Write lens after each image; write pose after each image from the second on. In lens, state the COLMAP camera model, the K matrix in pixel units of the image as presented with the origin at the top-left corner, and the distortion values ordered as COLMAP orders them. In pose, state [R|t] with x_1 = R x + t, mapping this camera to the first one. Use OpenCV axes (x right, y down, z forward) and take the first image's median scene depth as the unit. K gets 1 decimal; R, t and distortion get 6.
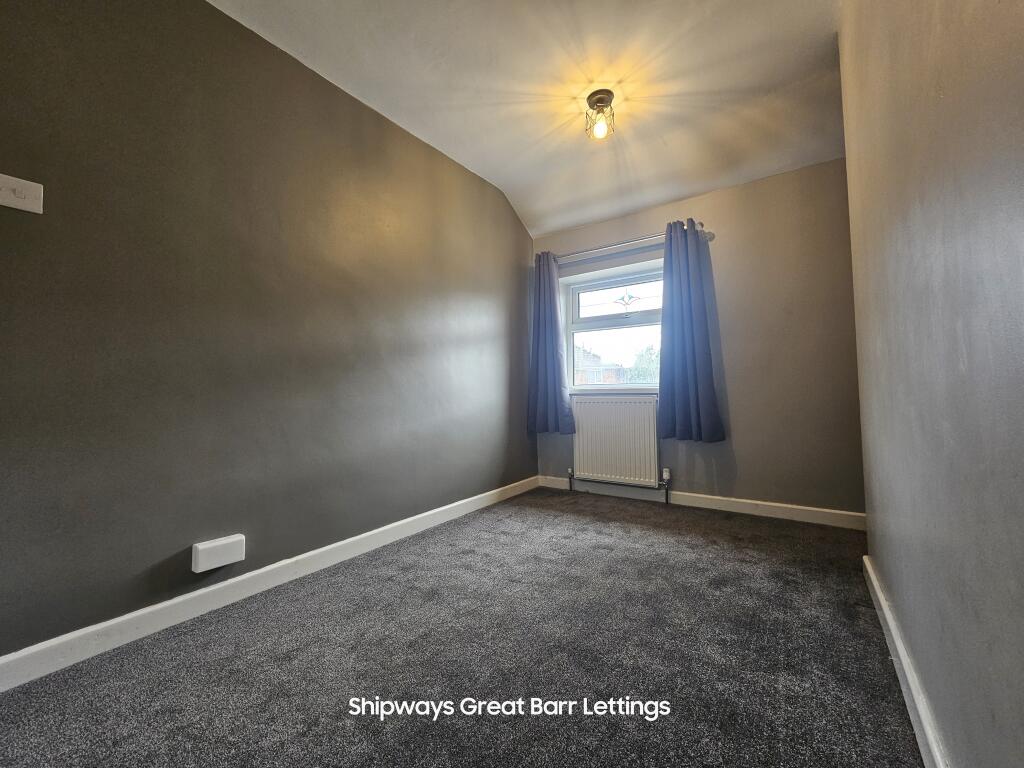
lens RADIAL K [[420.4, 0, 504.5], [0, 420.4, 380.8], [0, 0, 1]] dist [-0.001567, -0.000208]
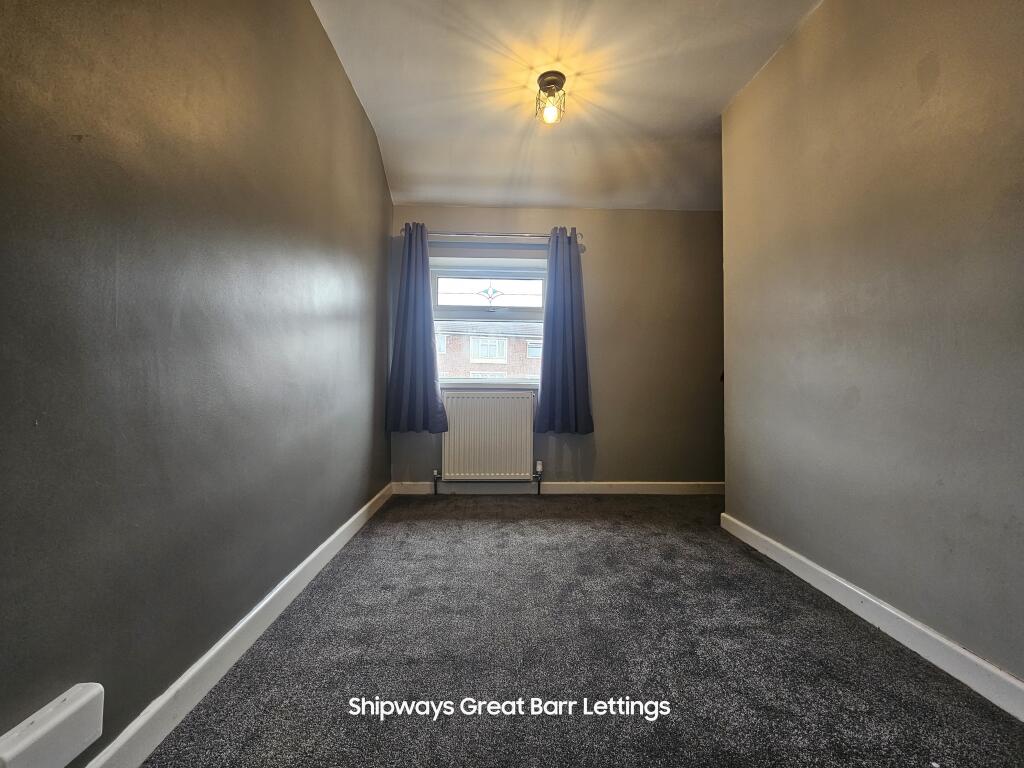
lens RADIAL K [[426.5, 0, 506.7], [0, 426.5, 380.0], [0, 0, 1]] dist [-0.000689, -0.000226]
pose [[0.794222, 0.029918, 0.606891, -0.329066], [-0.037682, 0.999290, 0.000052, 0.010346], [-0.606458, -0.022910, 0.794785, 0.212701]]
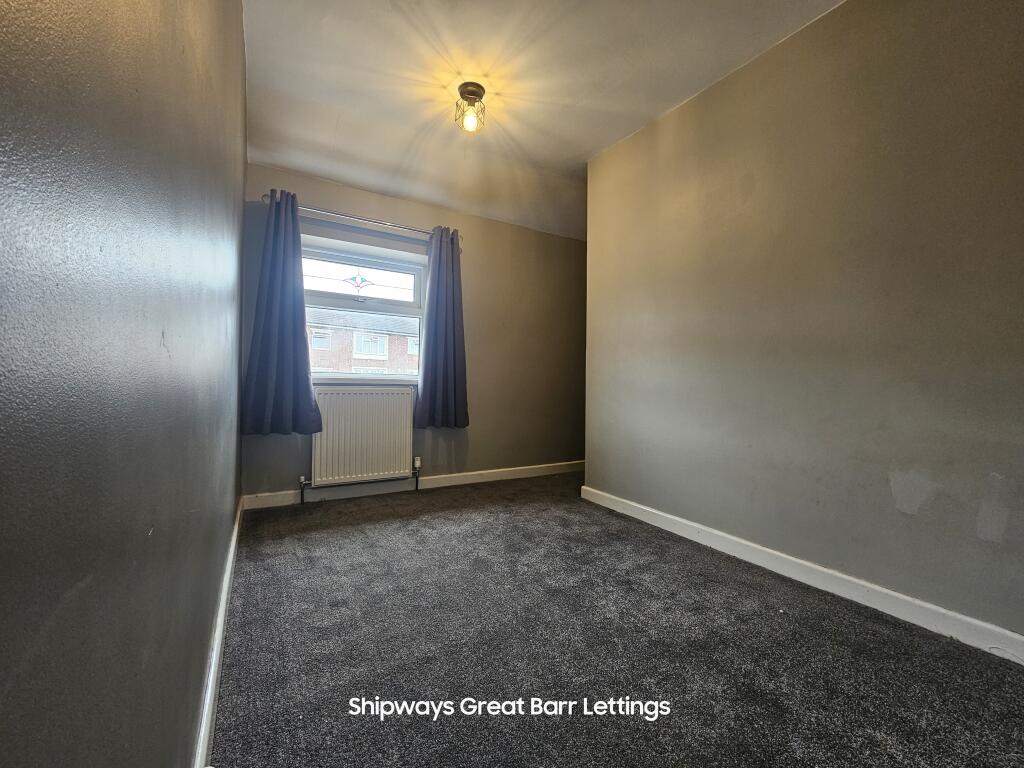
lens RADIAL K [[429.5, 0, 510.3], [0, 429.5, 379.7], [0, 0, 1]] dist [-0.000880, -0.000188]
pose [[0.397228, 0.030385, 0.917217, -0.509493], [-0.049171, 0.998721, -0.011789, 0.018384], [-0.916402, -0.040418, 0.398214, 0.373053]]
